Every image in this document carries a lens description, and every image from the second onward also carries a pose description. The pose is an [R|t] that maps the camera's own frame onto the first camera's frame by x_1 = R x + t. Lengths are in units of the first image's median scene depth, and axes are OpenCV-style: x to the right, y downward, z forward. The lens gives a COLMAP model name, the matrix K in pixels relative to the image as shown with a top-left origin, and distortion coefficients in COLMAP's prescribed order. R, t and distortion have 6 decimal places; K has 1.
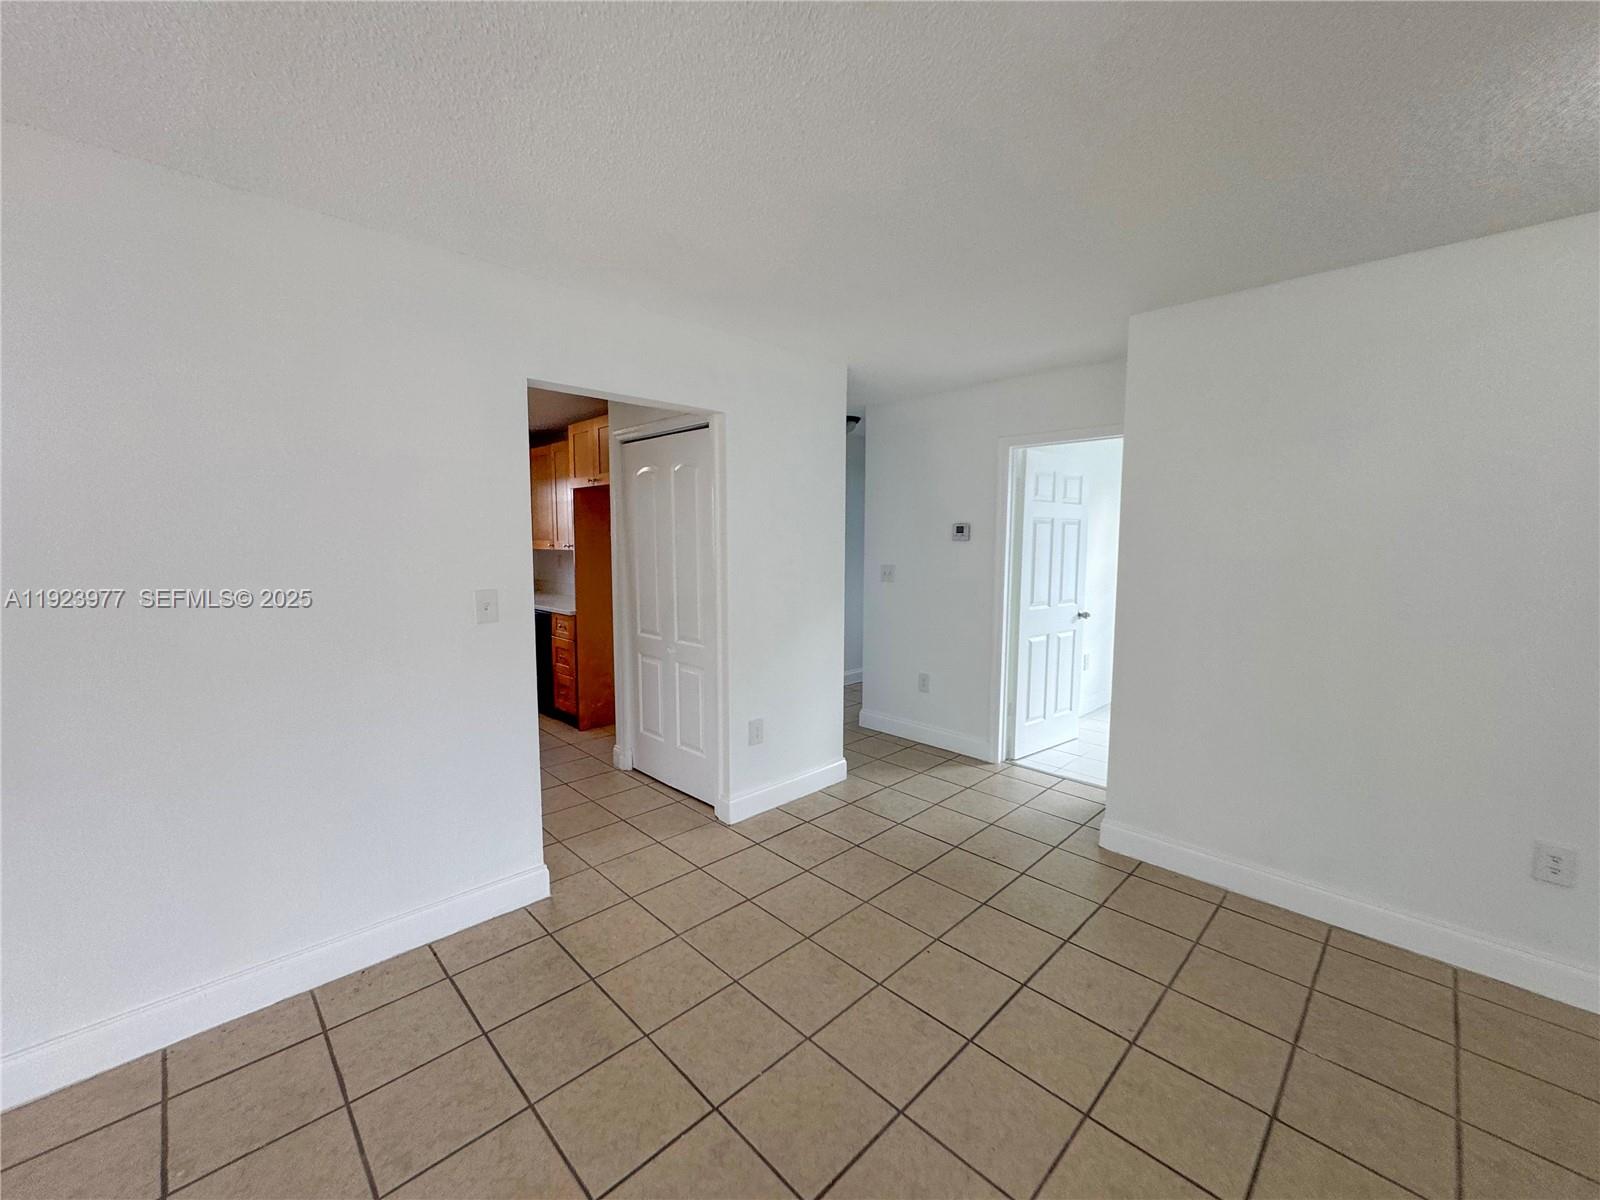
lens RADIAL K [[639.9, 0, 801.7], [0, 639.9, 602.5], [0, 0, 1]] dist [-0.004434, 0.000123]
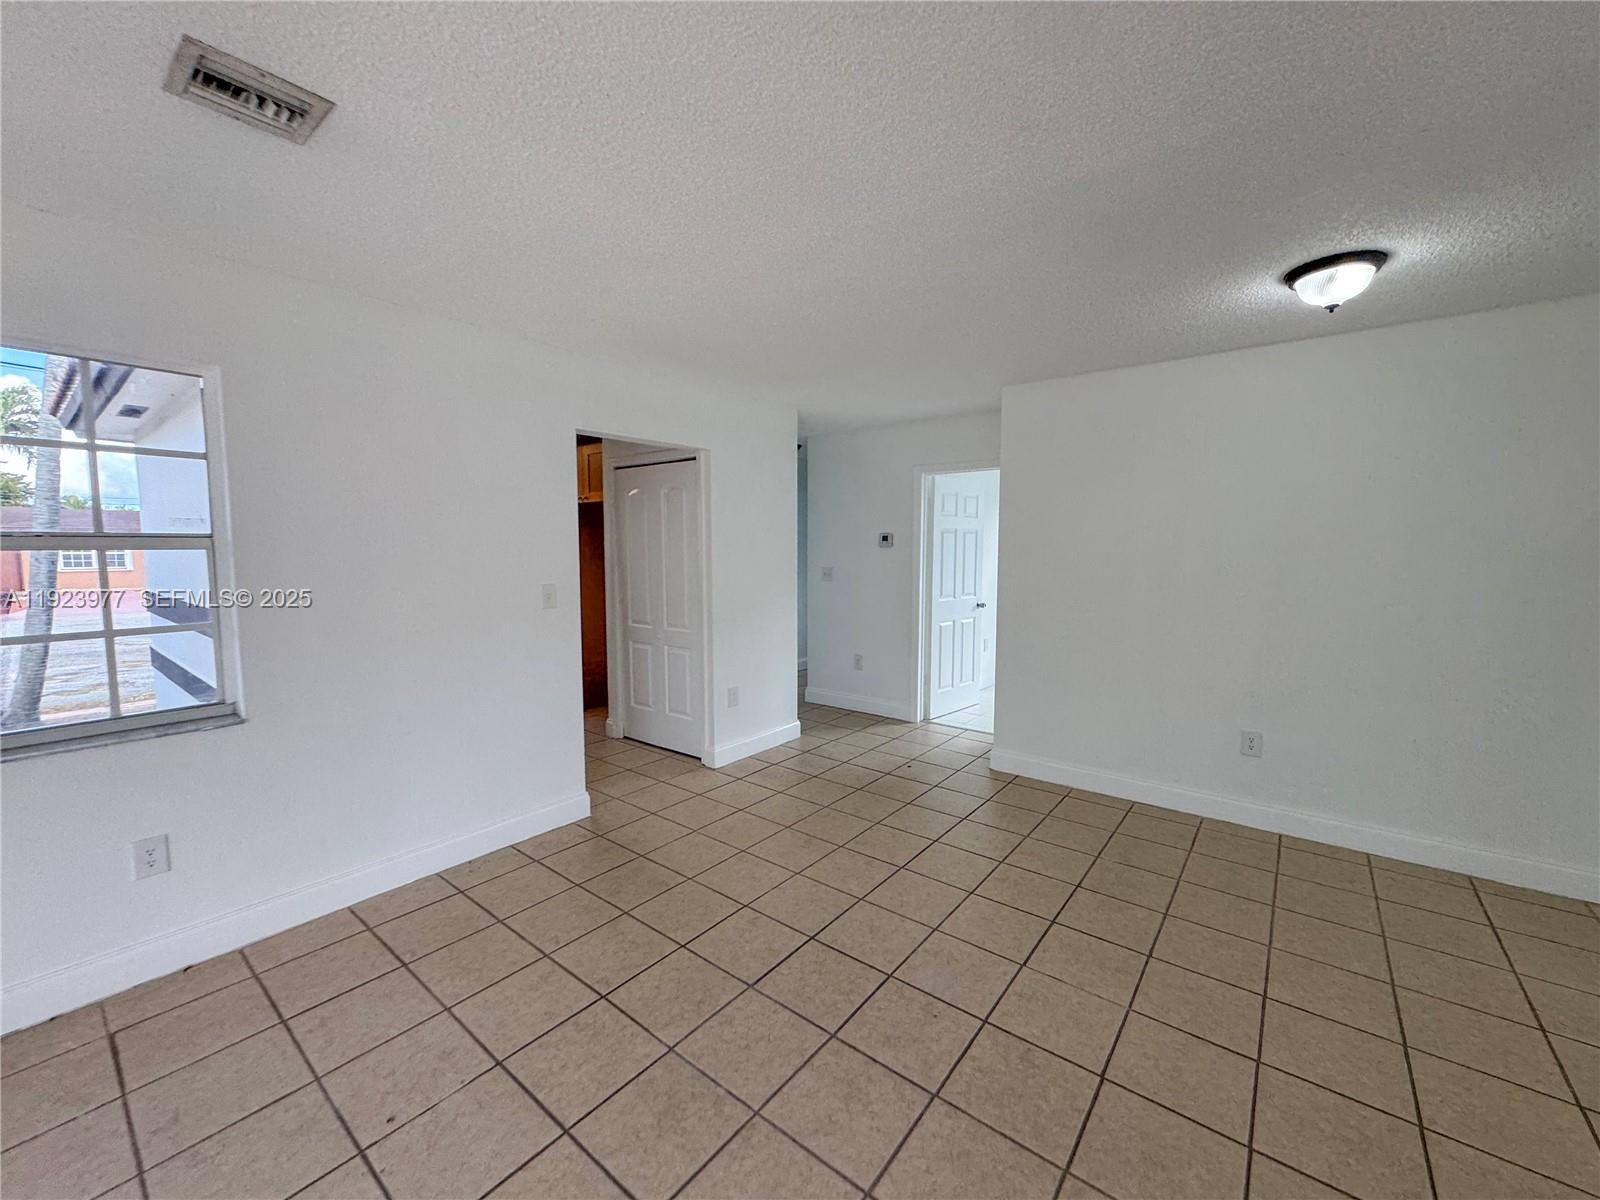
lens RADIAL K [[639.9, 0, 806.5], [0, 639.9, 603.2], [0, 0, 1]] dist [-0.004434, 0.000123]
pose [[0.991879, -0.016497, 0.126107, -0.079643], [0.018020, 0.999778, -0.010946, 0.030268], [-0.125899, 0.013130, 0.991956, -0.274632]]
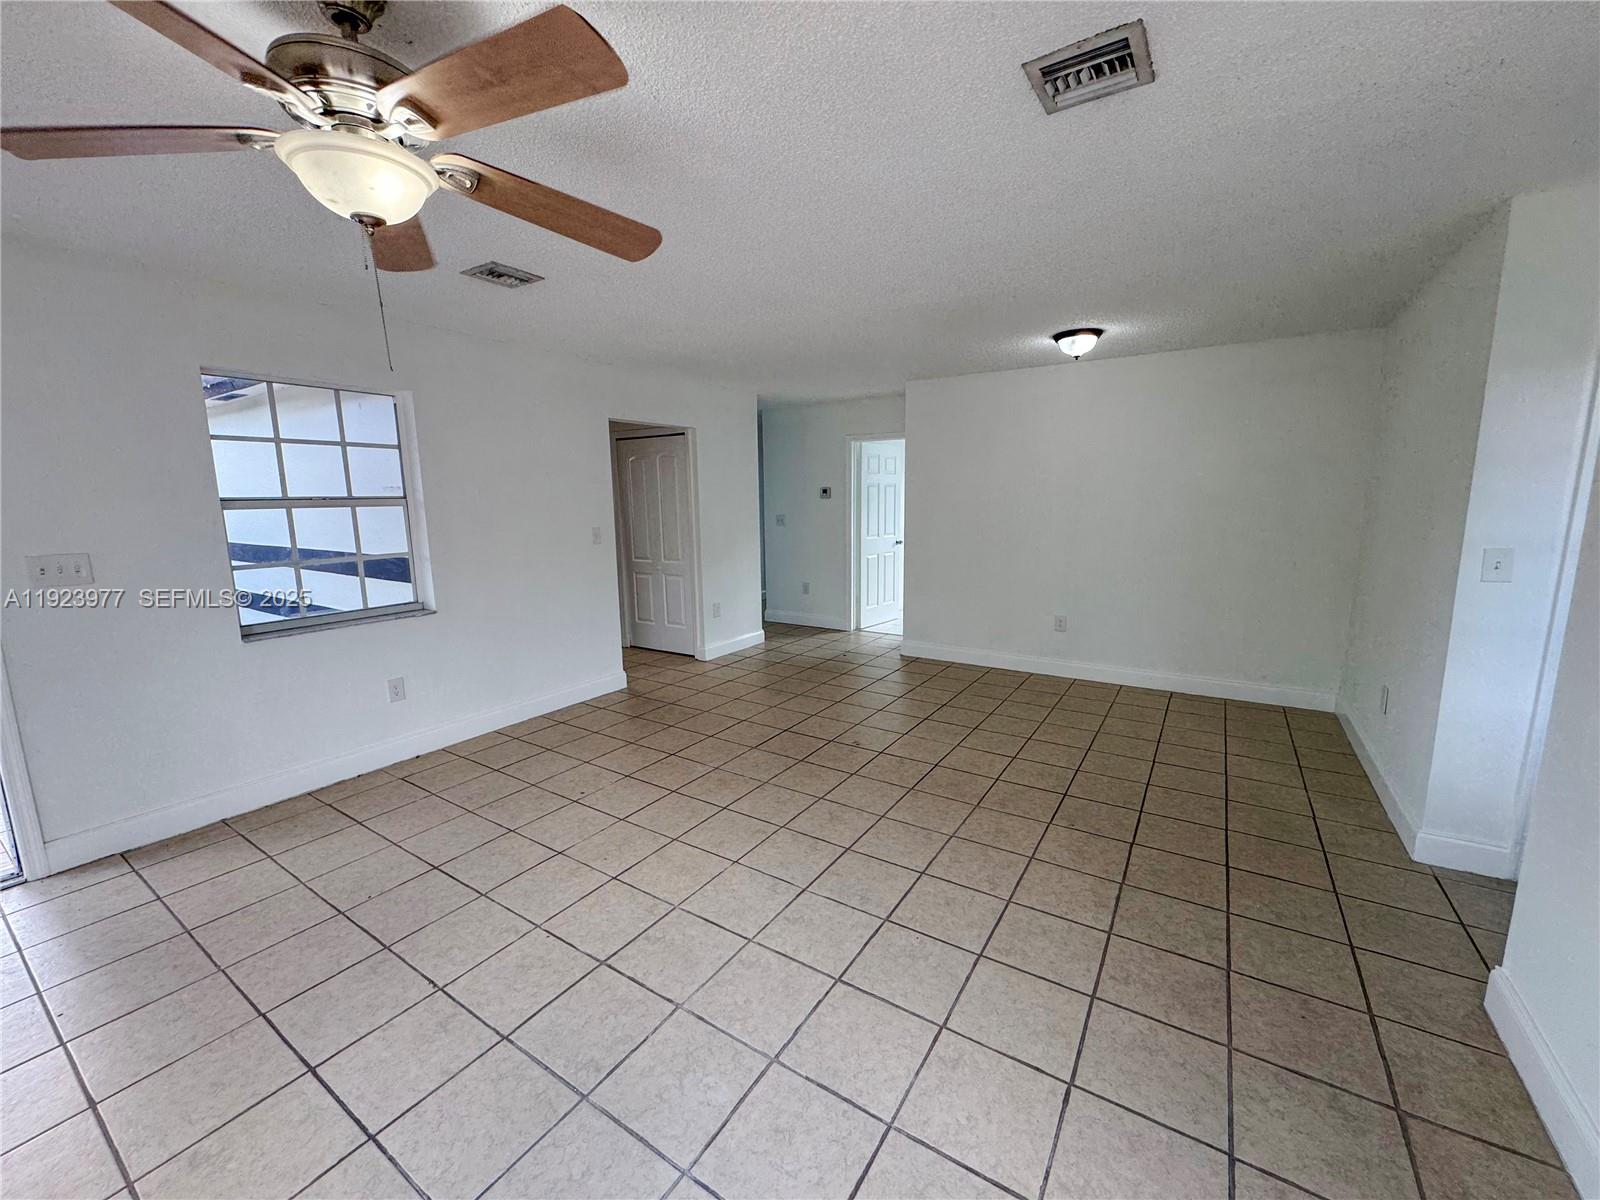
lens RADIAL K [[639.9, 0, 808.7], [0, 639.9, 601.7], [0, 0, 1]] dist [-0.004434, 0.000123]
pose [[0.975242, -0.052577, 0.214800, -0.189120], [0.039268, 0.997062, 0.065765, 0.070203], [-0.217627, -0.055701, 0.974441, -0.718803]]
